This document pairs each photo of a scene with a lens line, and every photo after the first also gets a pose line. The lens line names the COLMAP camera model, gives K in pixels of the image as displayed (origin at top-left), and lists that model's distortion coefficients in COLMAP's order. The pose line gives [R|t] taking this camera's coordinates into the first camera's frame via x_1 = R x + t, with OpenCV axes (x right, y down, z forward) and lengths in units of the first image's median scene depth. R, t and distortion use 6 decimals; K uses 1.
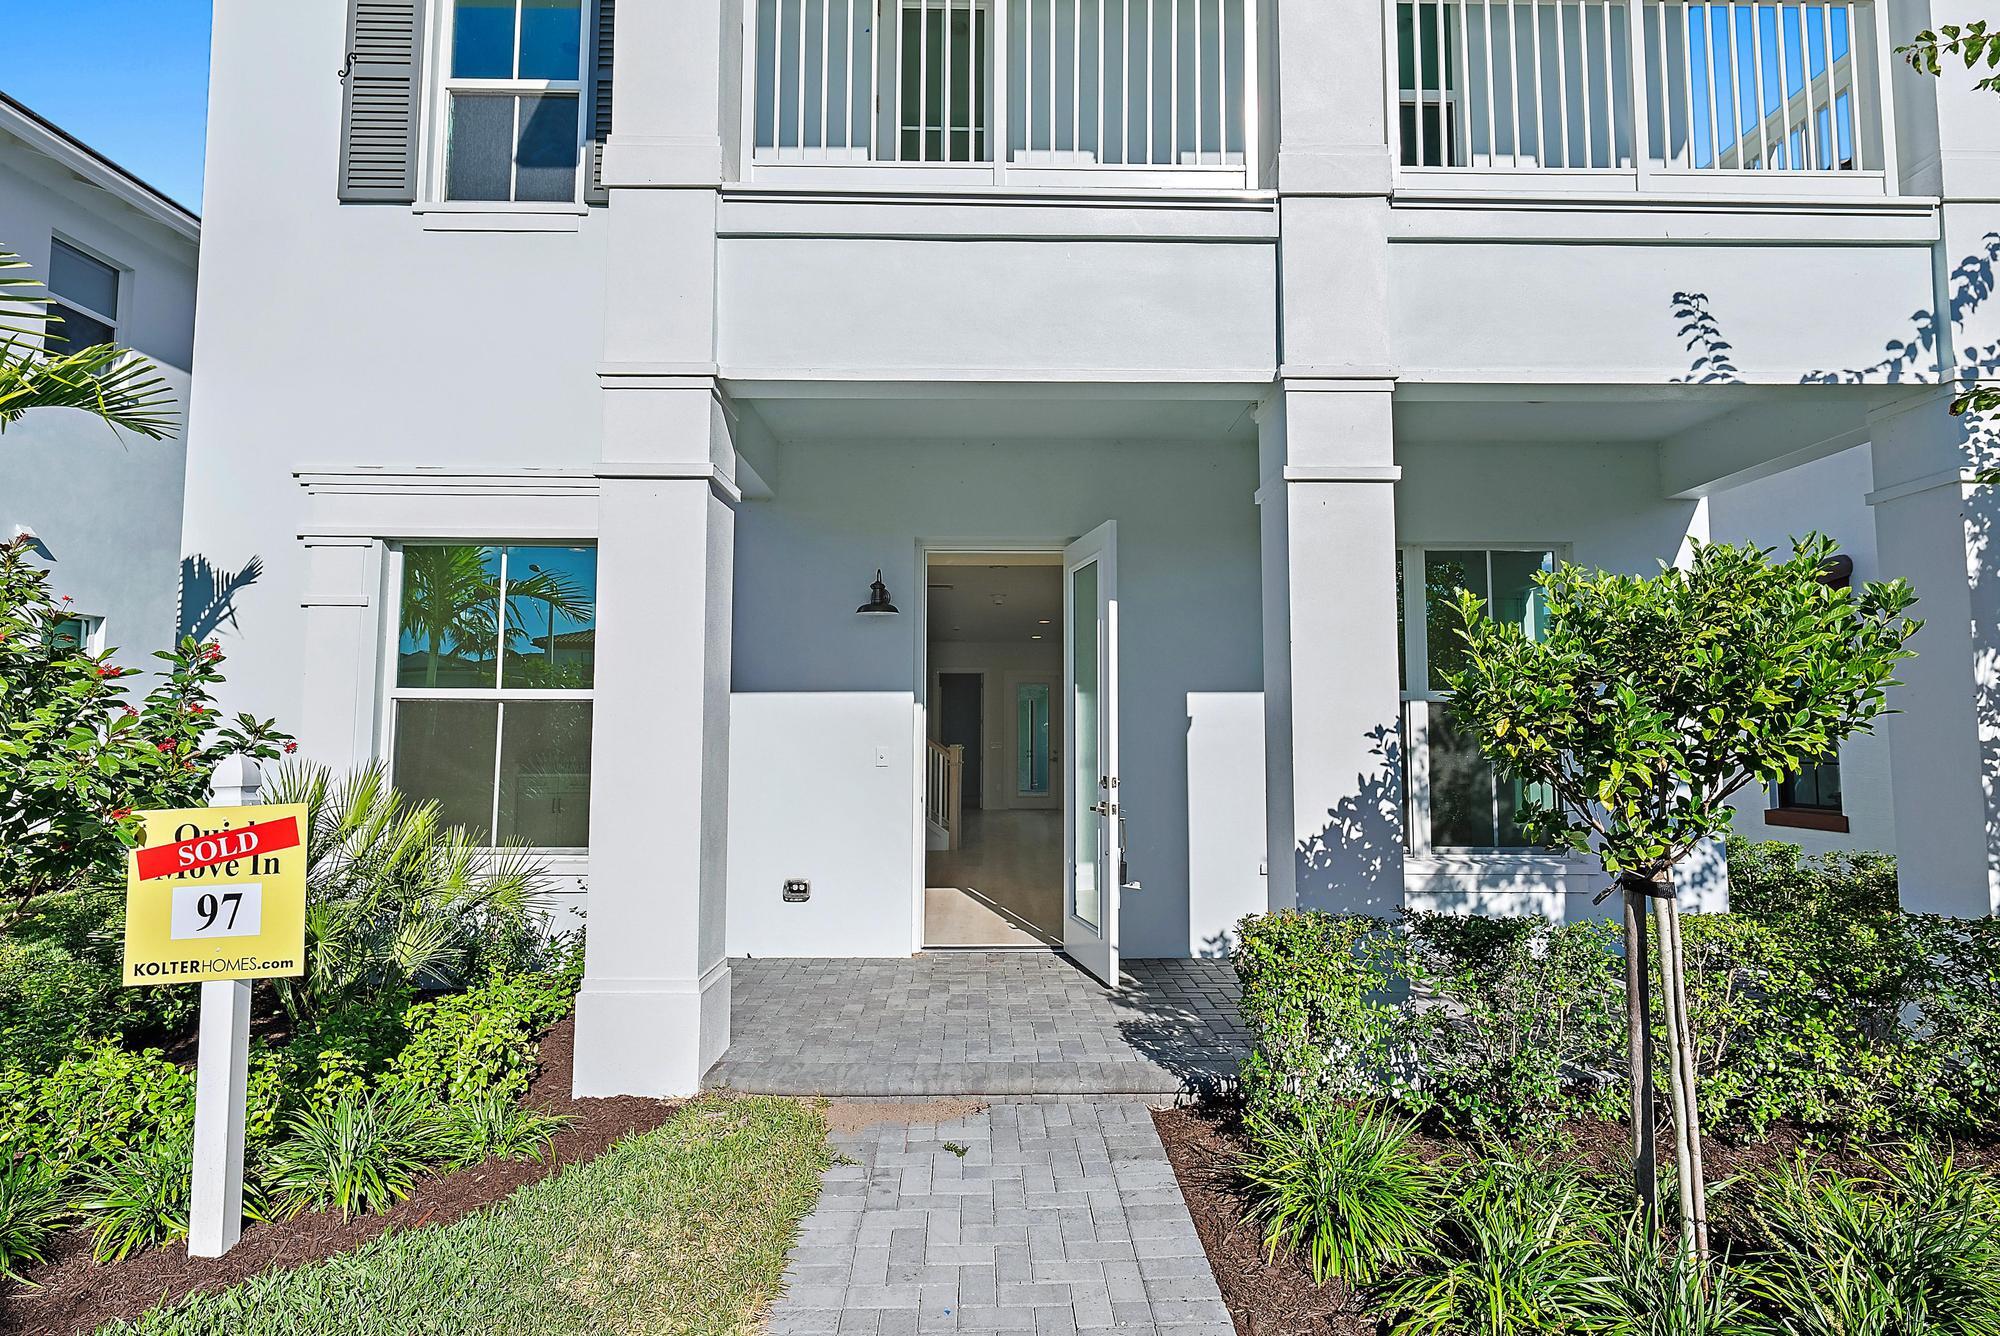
lens RADIAL K [[1052.7, 0, 1006.4], [0, 1052.7, 662.7], [0, 0, 1]] dist [0.001423, -0.001335]
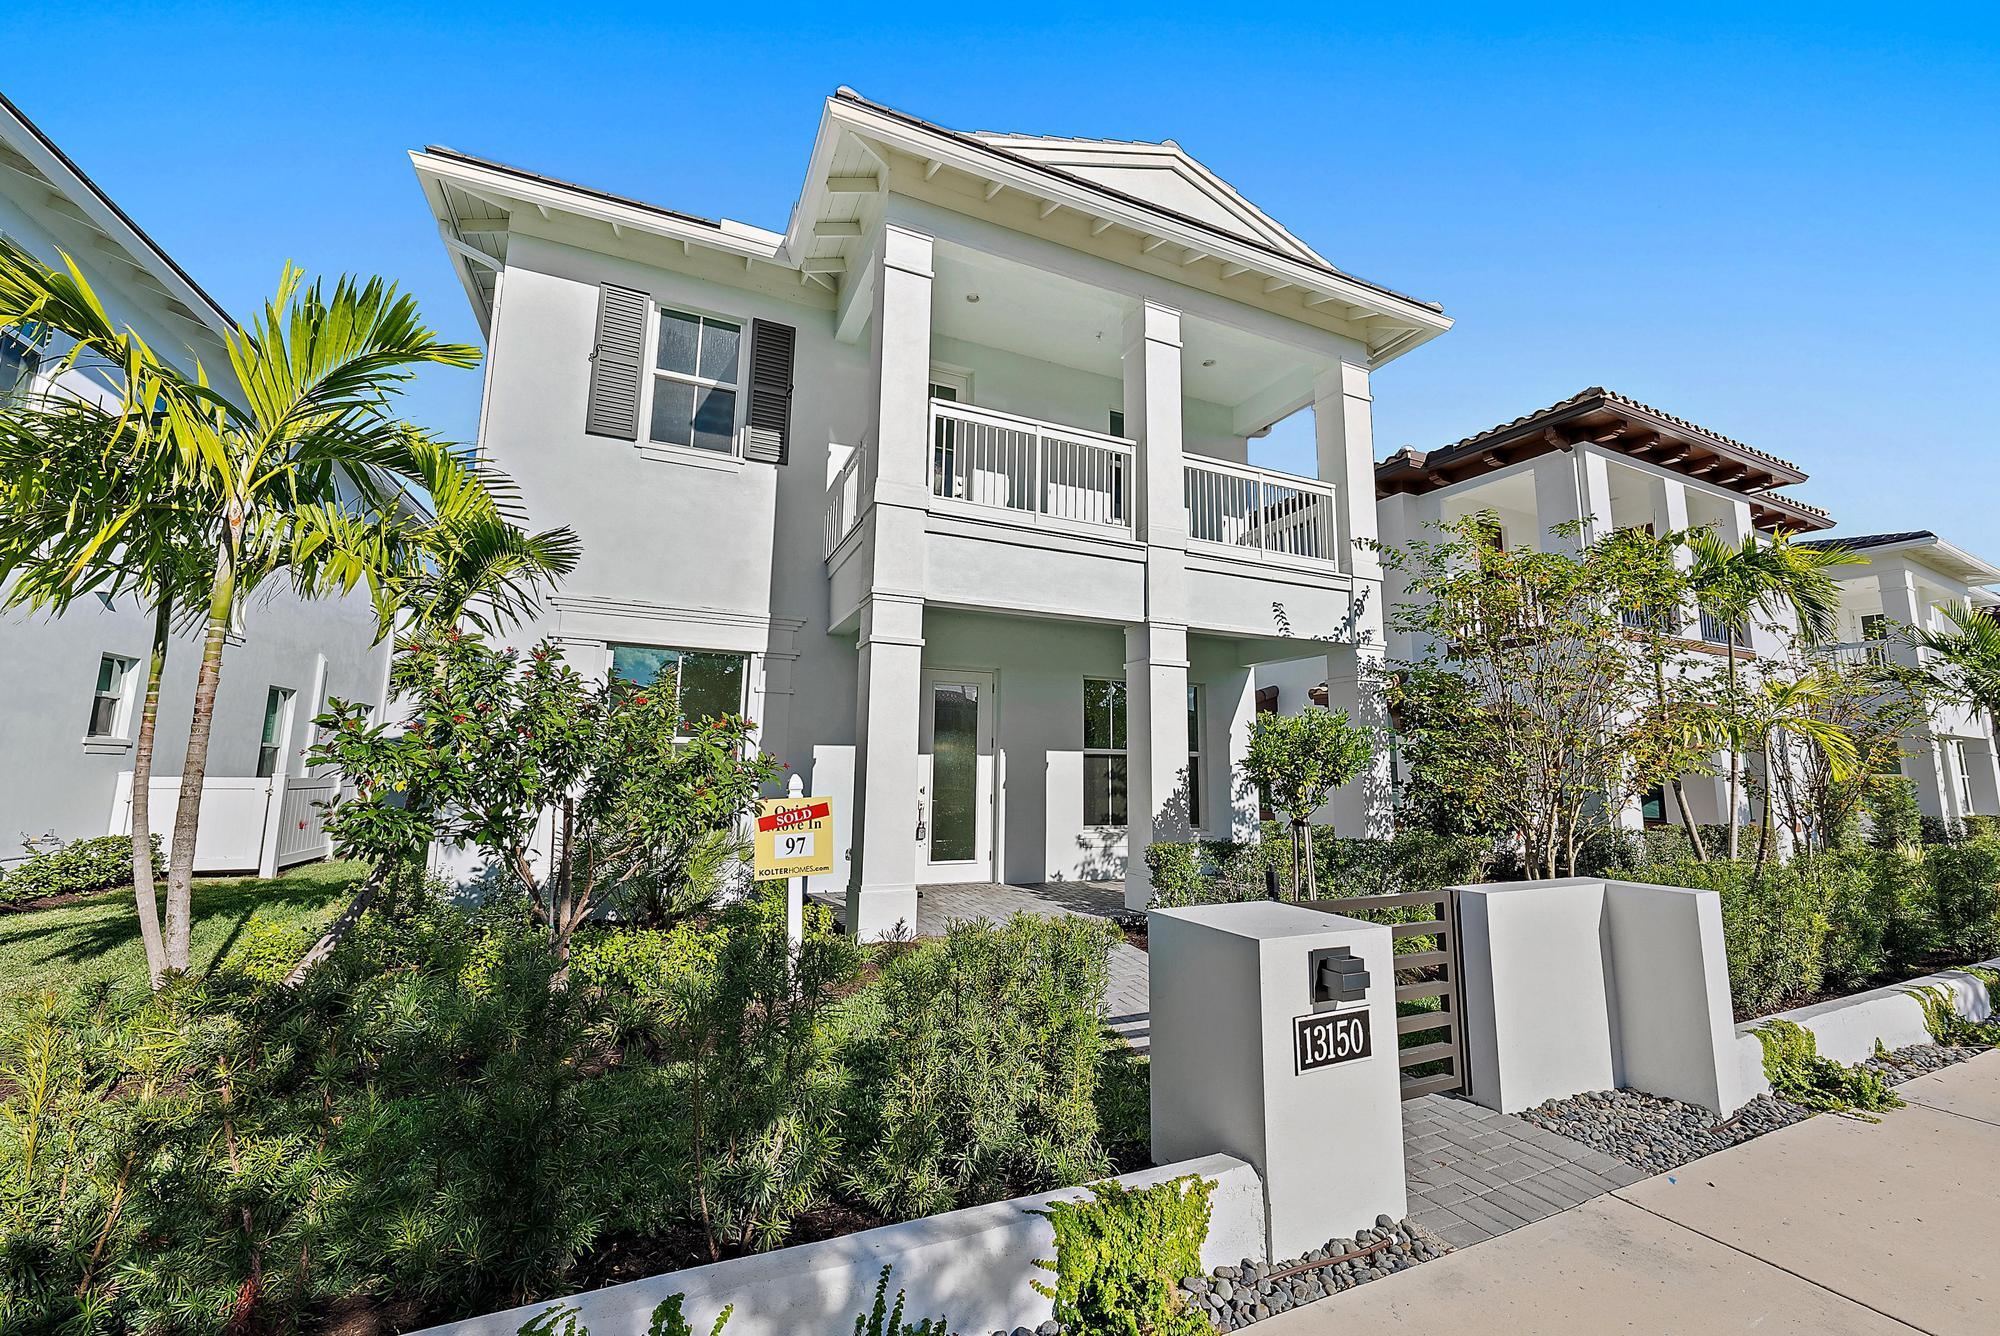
lens RADIAL K [[801.5, 0, 1003.1], [0, 801.5, 664.2], [0, 0, 1]] dist [-0.001294, 0.000561]
pose [[0.914164, 0.066176, 0.399905, -0.752094], [-0.038593, 0.996311, -0.076648, -0.021475], [-0.403502, 0.054635, 0.913346, -0.521101]]
